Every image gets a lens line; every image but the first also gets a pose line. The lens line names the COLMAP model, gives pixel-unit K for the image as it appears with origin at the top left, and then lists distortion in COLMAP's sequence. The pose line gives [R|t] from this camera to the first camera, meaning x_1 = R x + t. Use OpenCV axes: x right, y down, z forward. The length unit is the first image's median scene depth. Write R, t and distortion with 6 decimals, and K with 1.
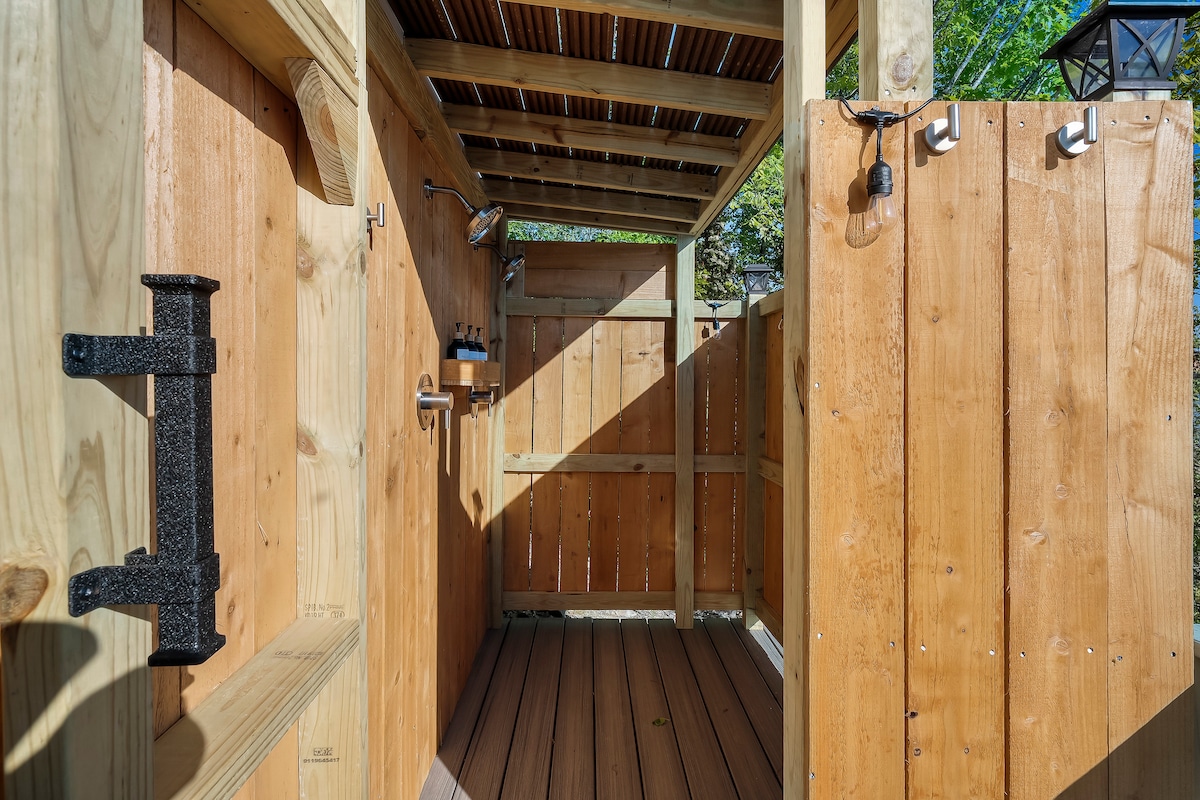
lens RADIAL K [[734.3, 0, 608.4], [0, 734.3, 398.0], [0, 0, 1]] dist [-0.002038, 0.000777]
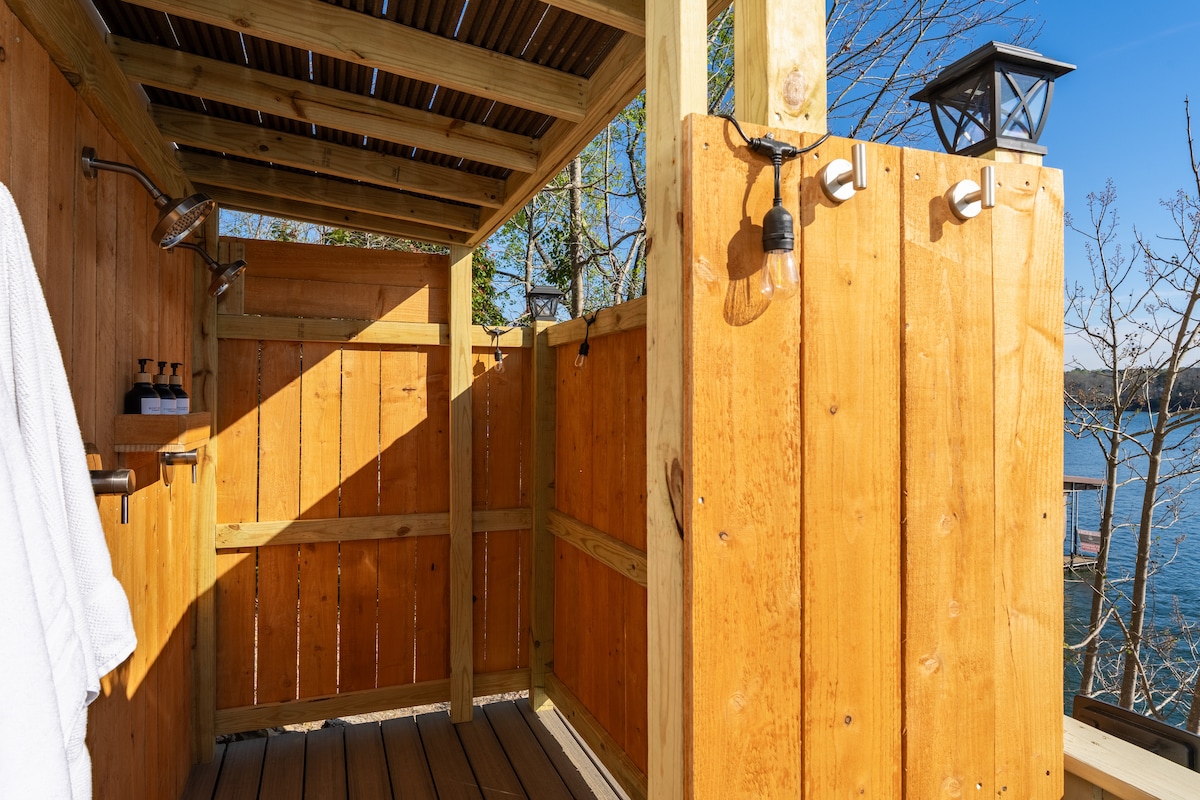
lens RADIAL K [[734.3, 0, 608.4], [0, 734.3, 398.0], [0, 0, 1]] dist [-0.002038, 0.000777]
pose [[0.934792, -0.004914, 0.355161, -0.068246], [-0.001648, 0.999834, 0.018170, -0.133958], [-0.355191, -0.017570, 0.934628, 0.335809]]
